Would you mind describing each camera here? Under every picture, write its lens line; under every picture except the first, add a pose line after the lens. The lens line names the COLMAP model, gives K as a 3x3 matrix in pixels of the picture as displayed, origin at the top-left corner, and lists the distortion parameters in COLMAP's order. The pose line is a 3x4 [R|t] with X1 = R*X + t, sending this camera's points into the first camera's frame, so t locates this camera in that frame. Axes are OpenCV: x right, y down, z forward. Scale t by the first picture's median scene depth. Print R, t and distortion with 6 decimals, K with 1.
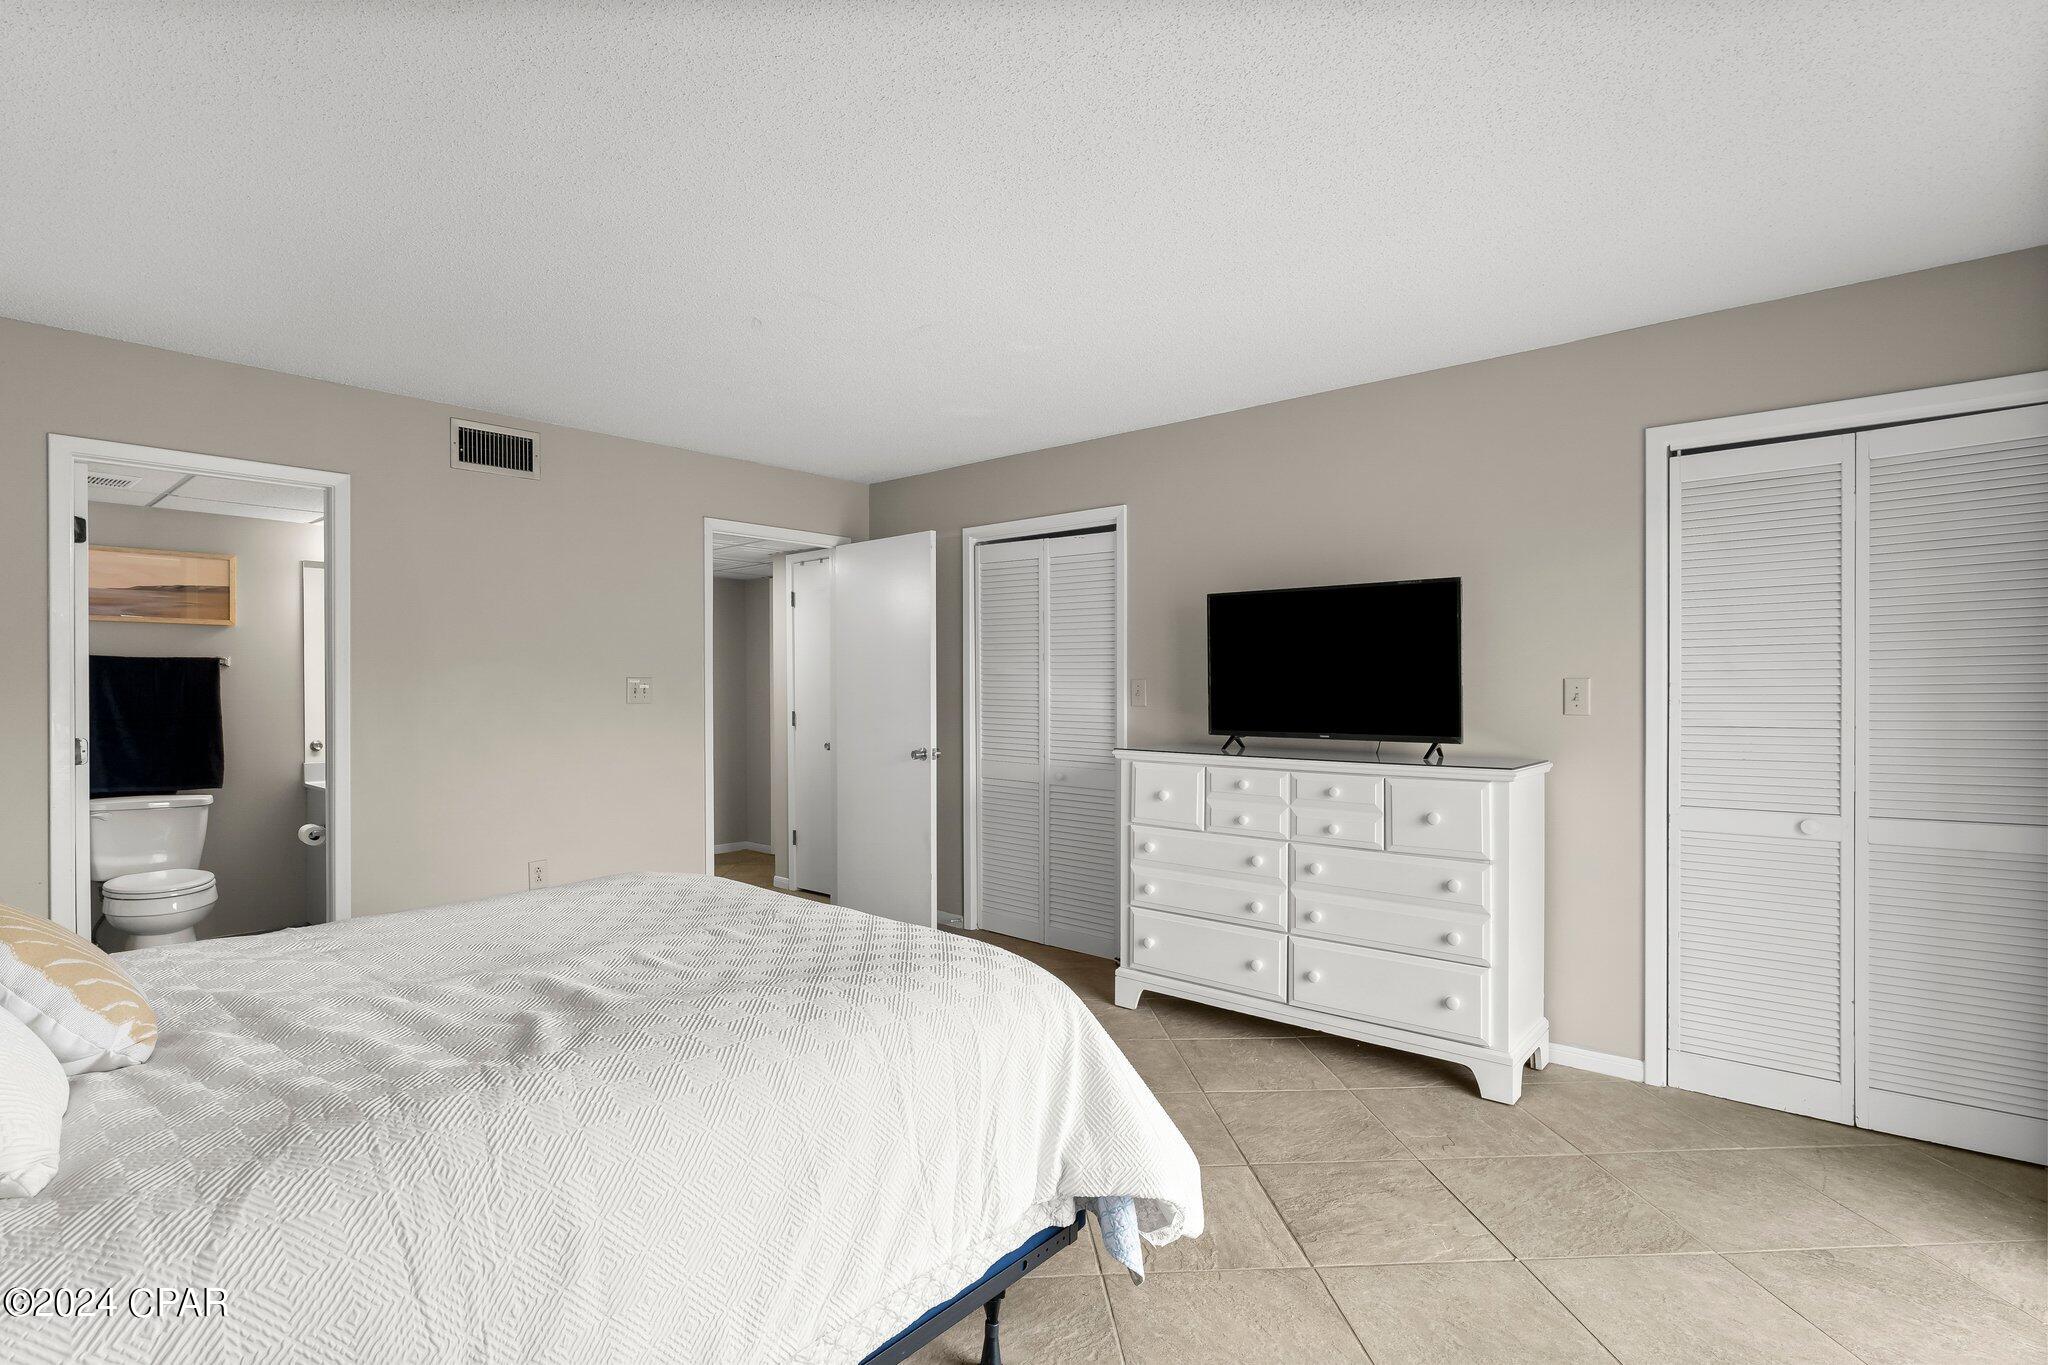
lens RADIAL K [[1010.6, 0, 1024.7], [0, 1010.6, 682.7], [0, 0, 1]] dist [-0.003466, 0.000775]
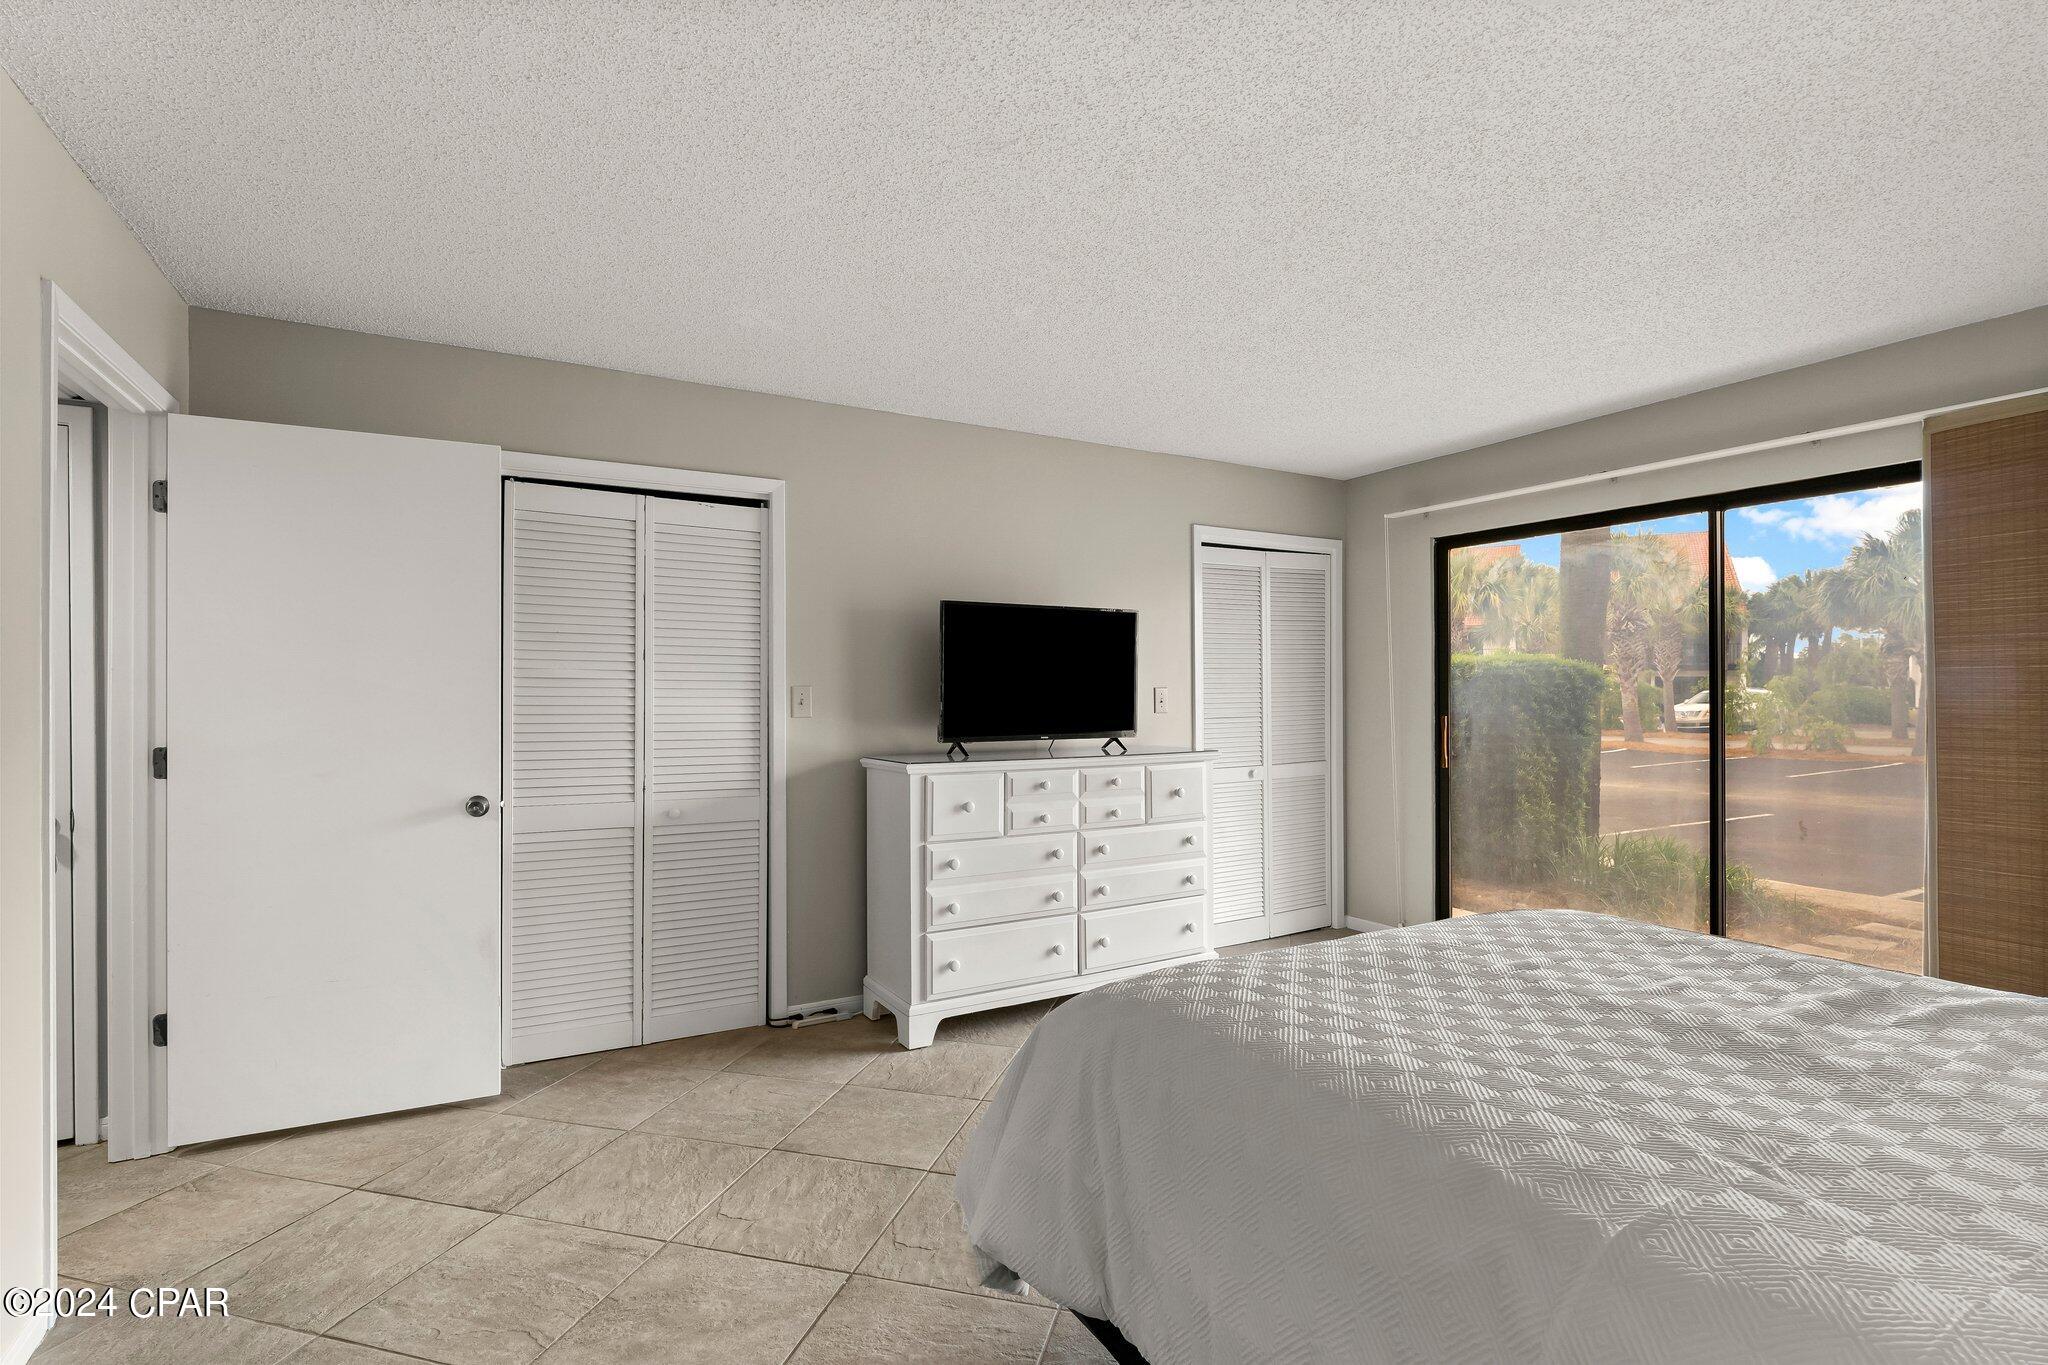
lens RADIAL K [[955.4, 0, 1039.9], [0, 955.4, 695.5], [0, 0, 1]] dist [0.000737, -0.000015]
pose [[0.321517, -0.002162, 0.946901, -0.722025], [0.002821, 0.999995, 0.001326, 0.004670], [-0.946900, 0.002245, 0.321522, 0.659189]]
